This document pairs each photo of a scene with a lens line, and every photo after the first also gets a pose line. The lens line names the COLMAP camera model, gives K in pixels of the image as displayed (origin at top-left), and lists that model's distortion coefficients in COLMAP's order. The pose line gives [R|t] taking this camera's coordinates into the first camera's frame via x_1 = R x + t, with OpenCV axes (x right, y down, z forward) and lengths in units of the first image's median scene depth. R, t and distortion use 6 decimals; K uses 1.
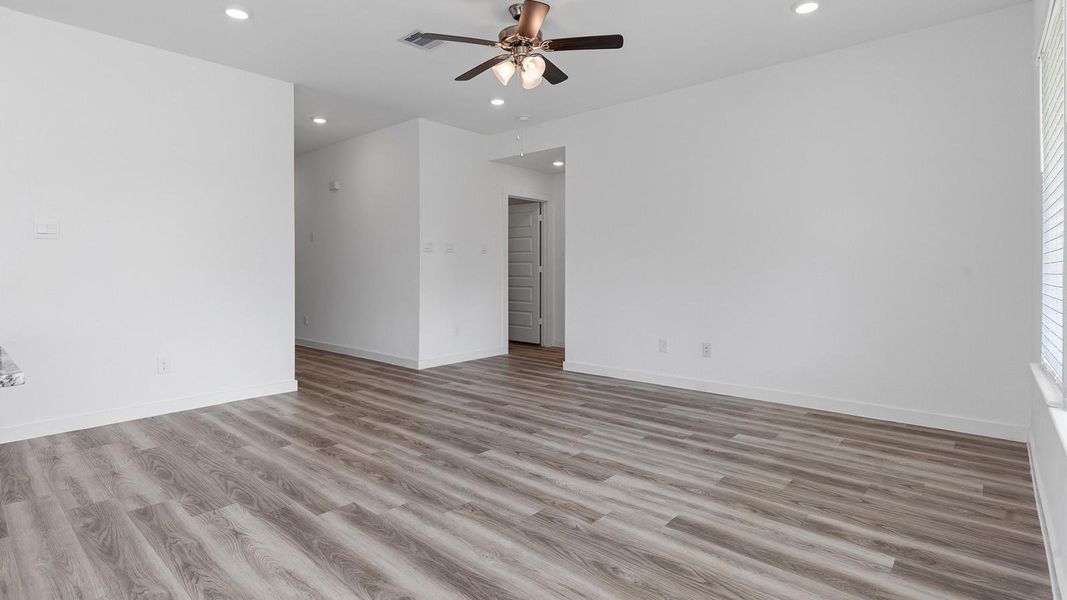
lens RADIAL K [[520.9, 0, 527.2], [0, 520.9, 268.1], [0, 0, 1]] dist [0.000652, 0.000026]
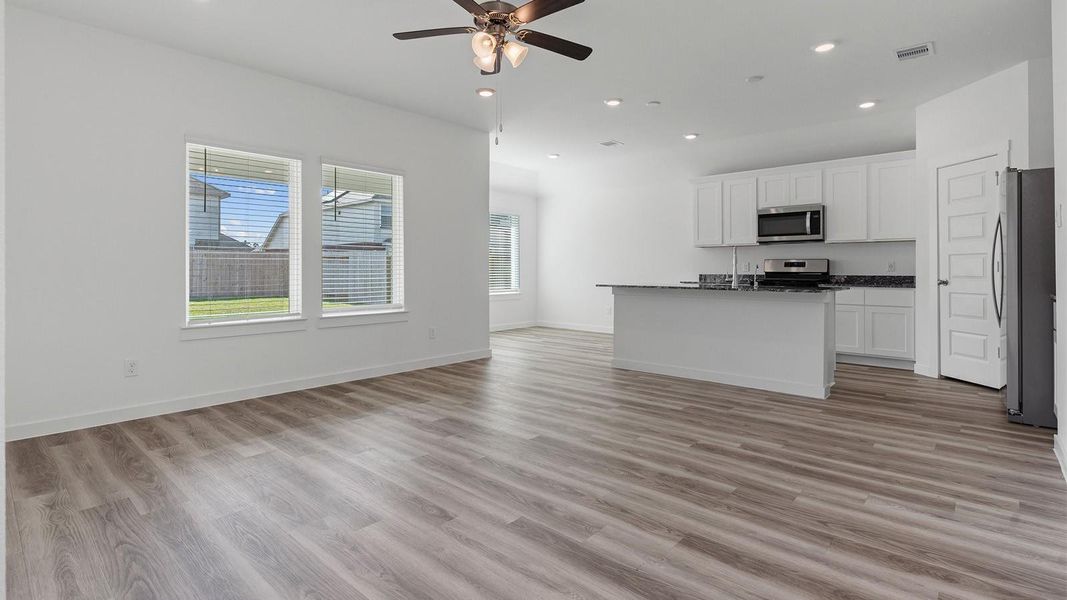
lens RADIAL K [[509.5, 0, 528.1], [0, 509.5, 268.6], [0, 0, 1]] dist [0.003216, 0.000693]
pose [[-0.999948, 0.003711, 0.009498, -0.081036], [0.003681, 0.999988, -0.003176, 0.011147], [-0.009510, -0.003141, -0.999950, 2.105963]]
